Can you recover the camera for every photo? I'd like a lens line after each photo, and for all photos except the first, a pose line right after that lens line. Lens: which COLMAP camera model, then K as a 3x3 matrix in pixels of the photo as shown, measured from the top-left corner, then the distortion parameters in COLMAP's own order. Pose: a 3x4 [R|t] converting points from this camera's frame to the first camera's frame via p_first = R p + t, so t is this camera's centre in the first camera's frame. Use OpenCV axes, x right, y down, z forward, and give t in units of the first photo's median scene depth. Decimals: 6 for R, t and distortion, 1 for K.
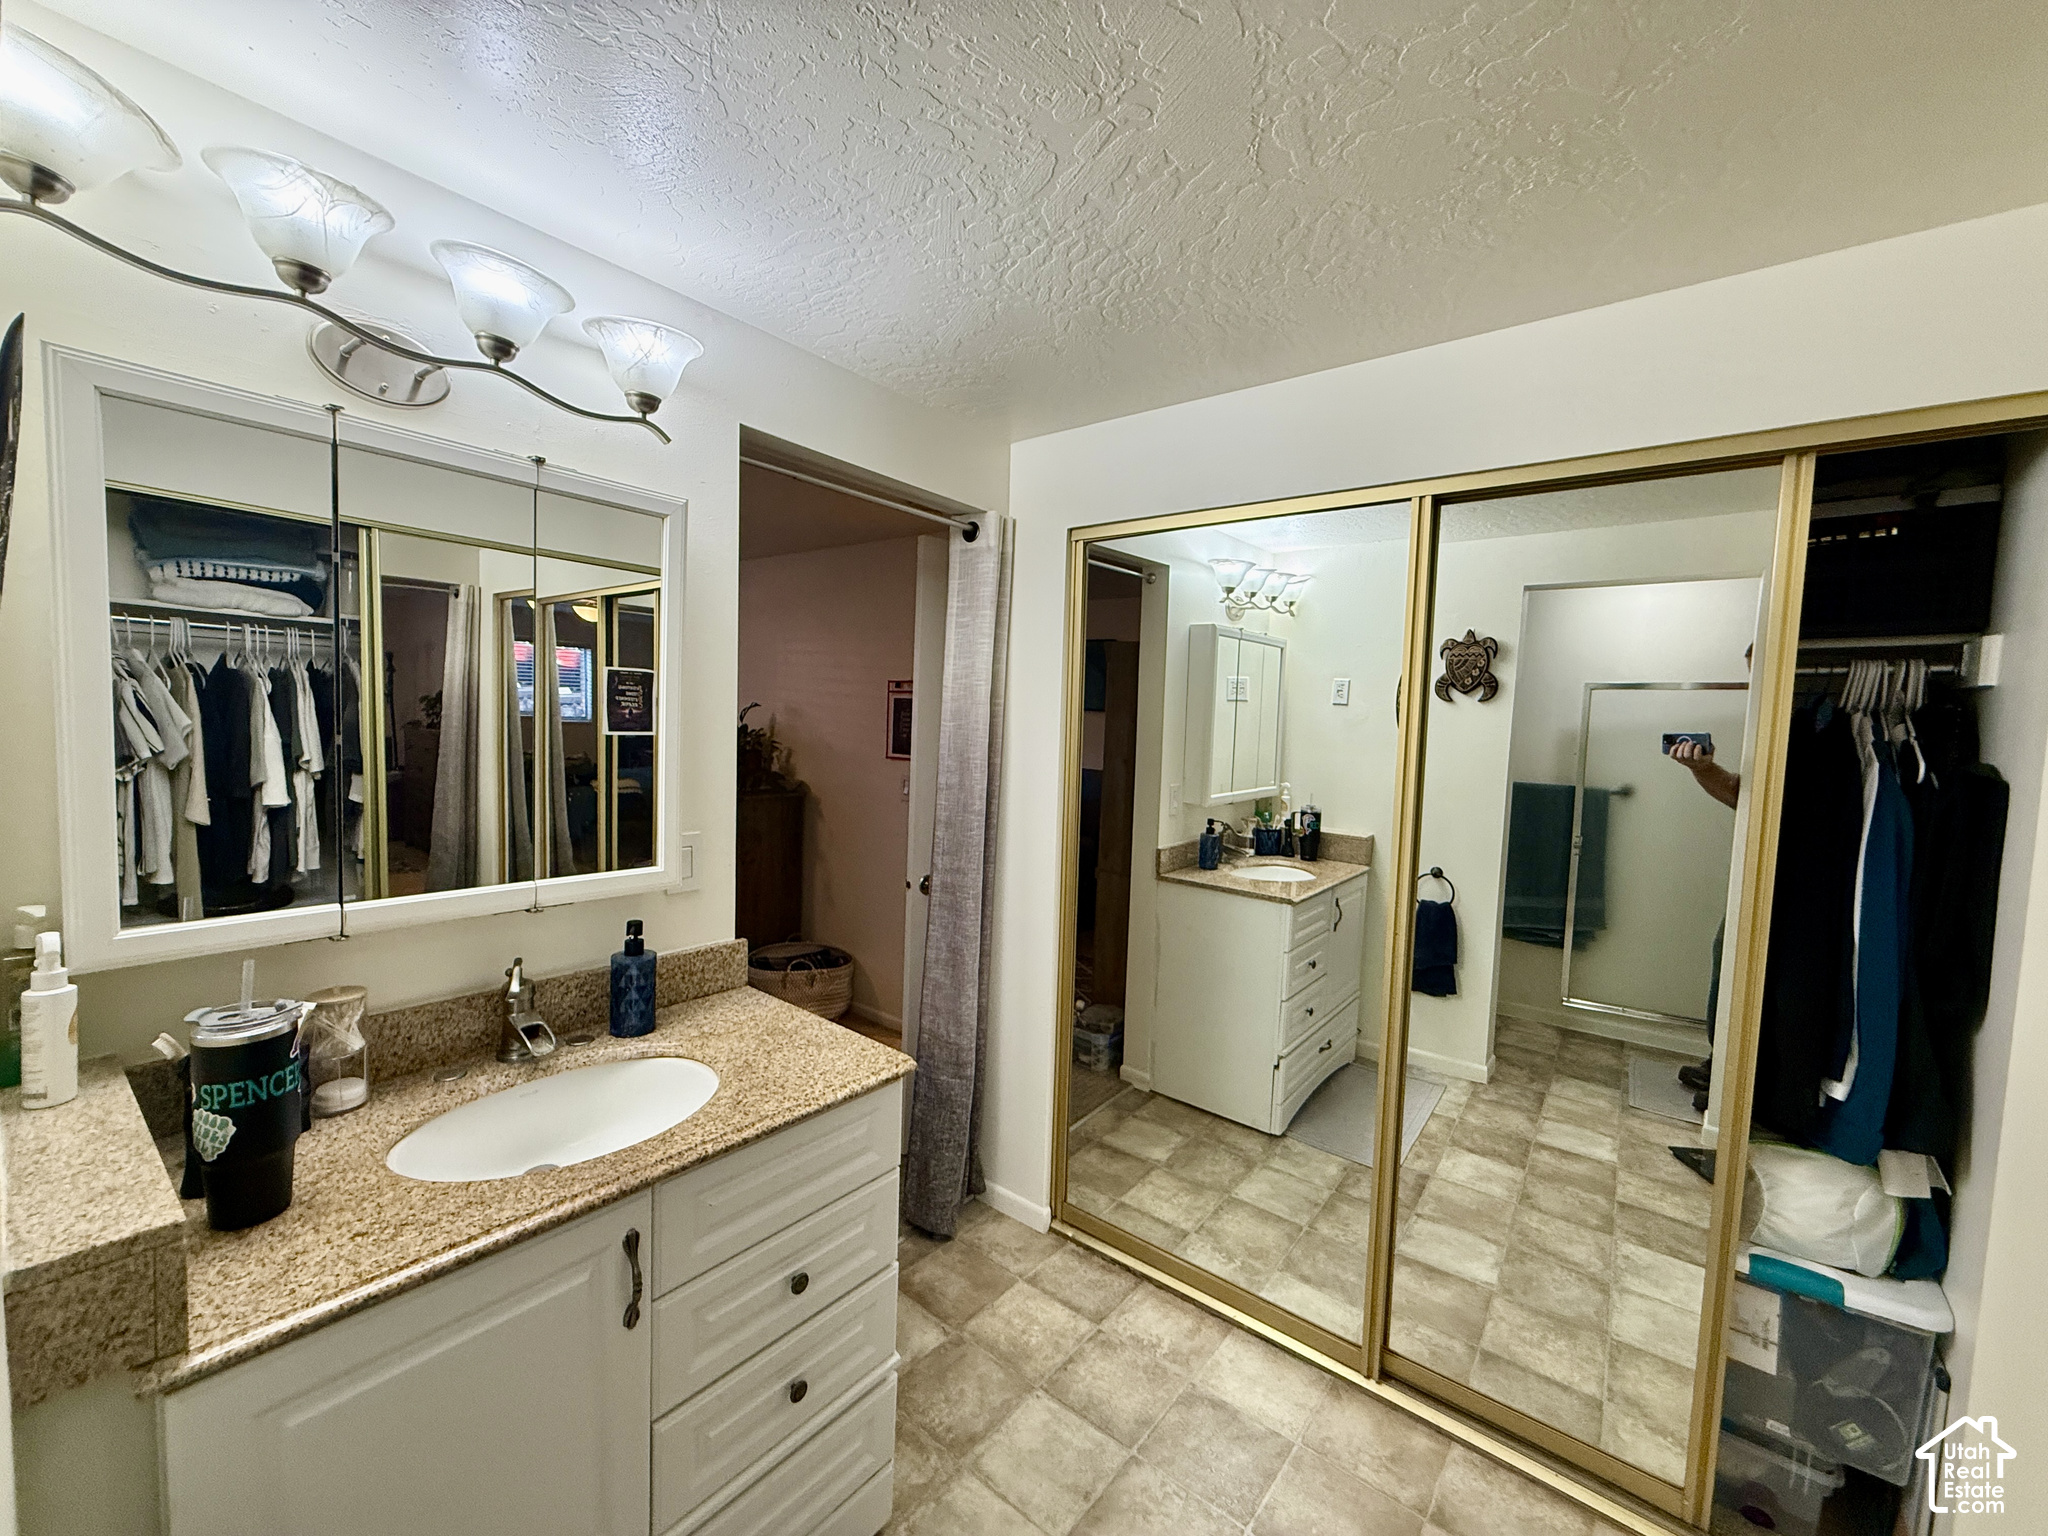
lens RADIAL K [[816.1, 0, 1019.5], [0, 816.1, 769.6], [0, 0, 1]] dist [0.000928, -0.000270]
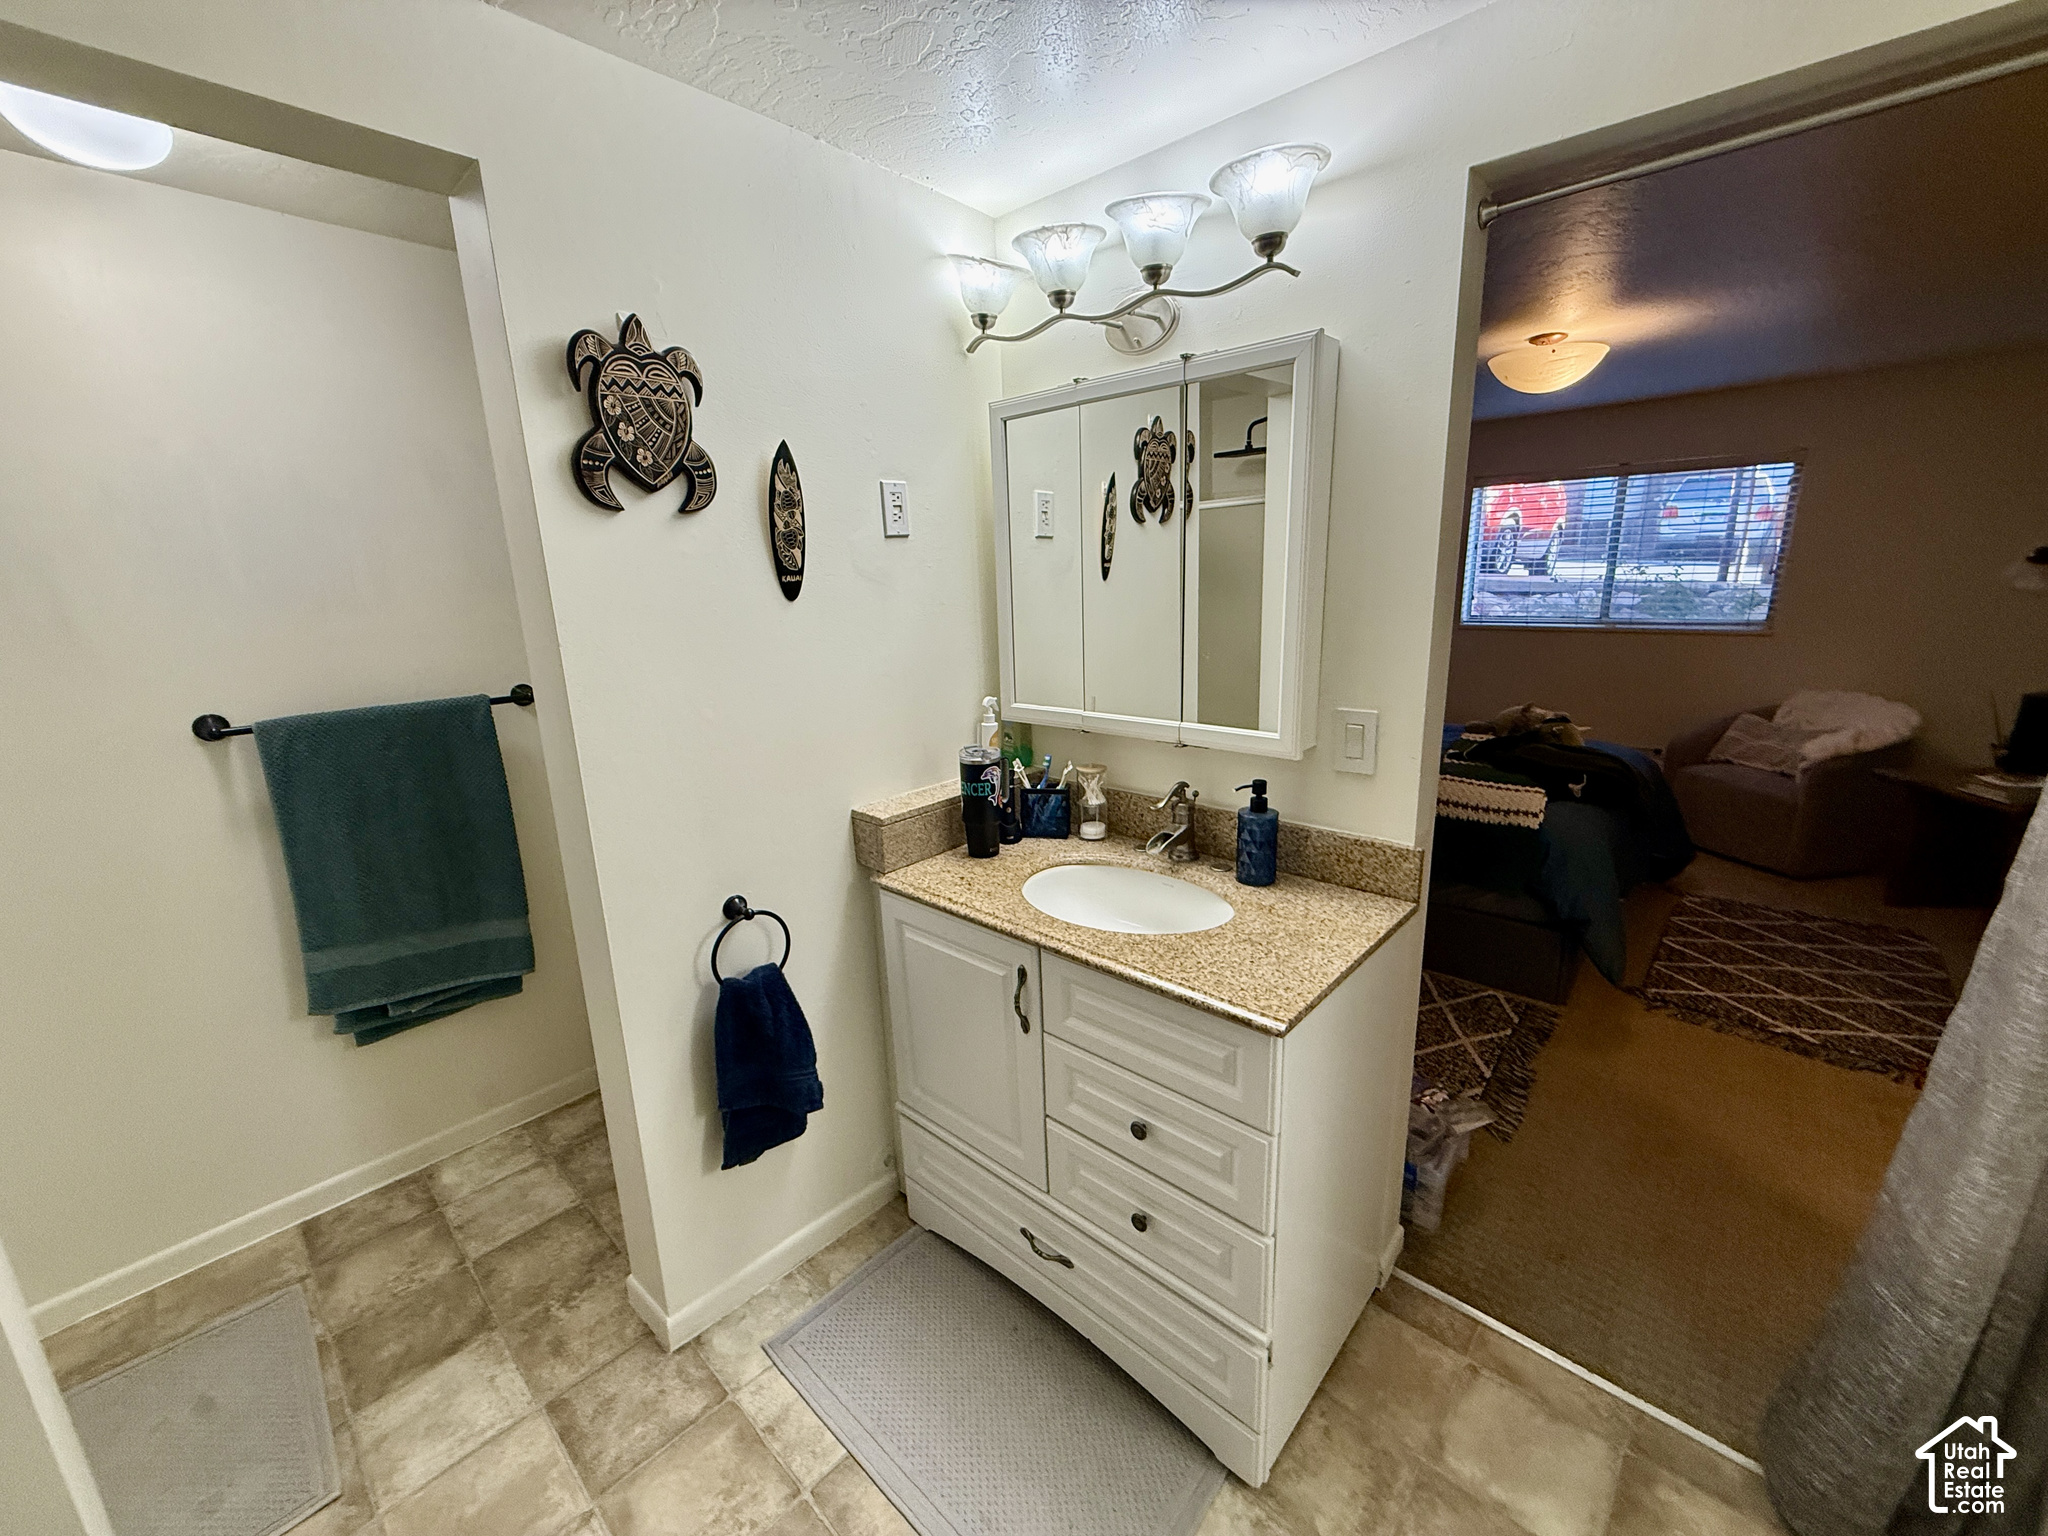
lens RADIAL K [[812.8, 0, 1018.7], [0, 812.8, 769.7], [0, 0, 1]] dist [0.001977, -0.000315]
pose [[-0.068821, 0.200926, -0.977186, 0.608612], [-0.034859, 0.978426, 0.203636, -0.033841], [0.997020, 0.048078, -0.060332, 0.795600]]
